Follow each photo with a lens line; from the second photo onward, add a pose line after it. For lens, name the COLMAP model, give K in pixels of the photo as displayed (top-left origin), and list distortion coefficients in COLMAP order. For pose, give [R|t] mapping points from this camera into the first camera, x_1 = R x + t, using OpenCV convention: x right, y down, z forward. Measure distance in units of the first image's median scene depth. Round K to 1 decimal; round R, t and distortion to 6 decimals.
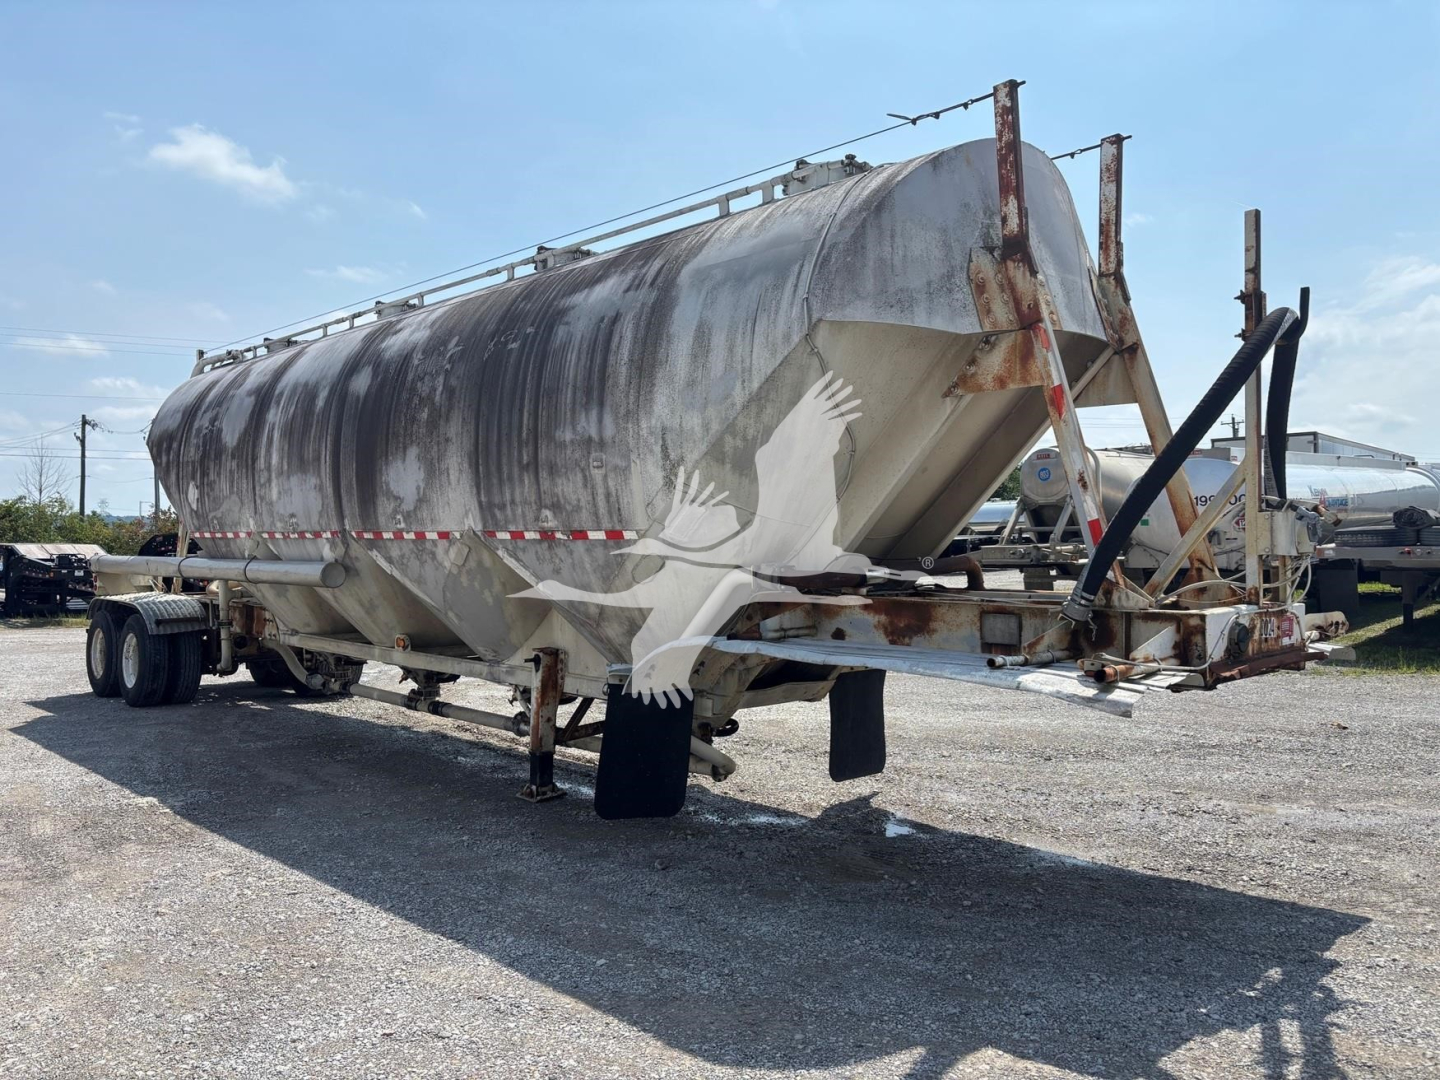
lens RADIAL K [[1087.7, 0, 733.8], [0, 1087.7, 548.6], [0, 0, 1]] dist [0.031686, -0.047693]
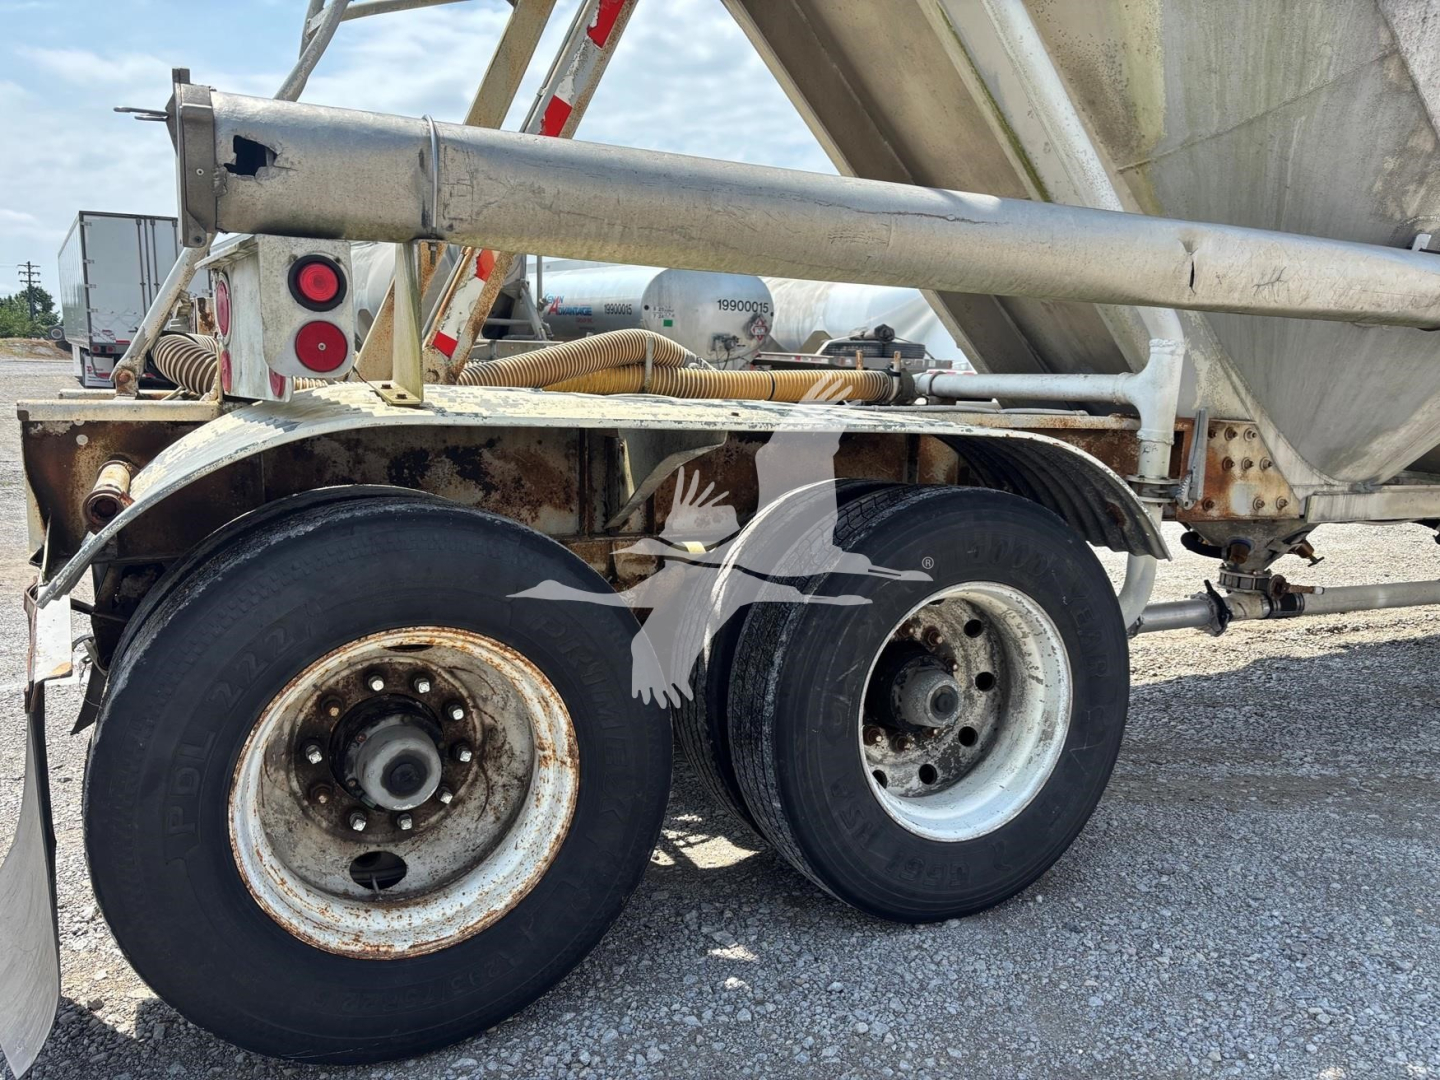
lens RADIAL K [[1089.6, 0, 729.7], [0, 1089.6, 543.0], [0, 0, 1]] dist [0.061693, -0.067428]
pose [[0.291246, -0.132316, 0.947453, -0.998611], [-0.030499, 0.988601, 0.147438, 0.054403], [-0.956162, -0.071837, 0.283891, 1.305449]]
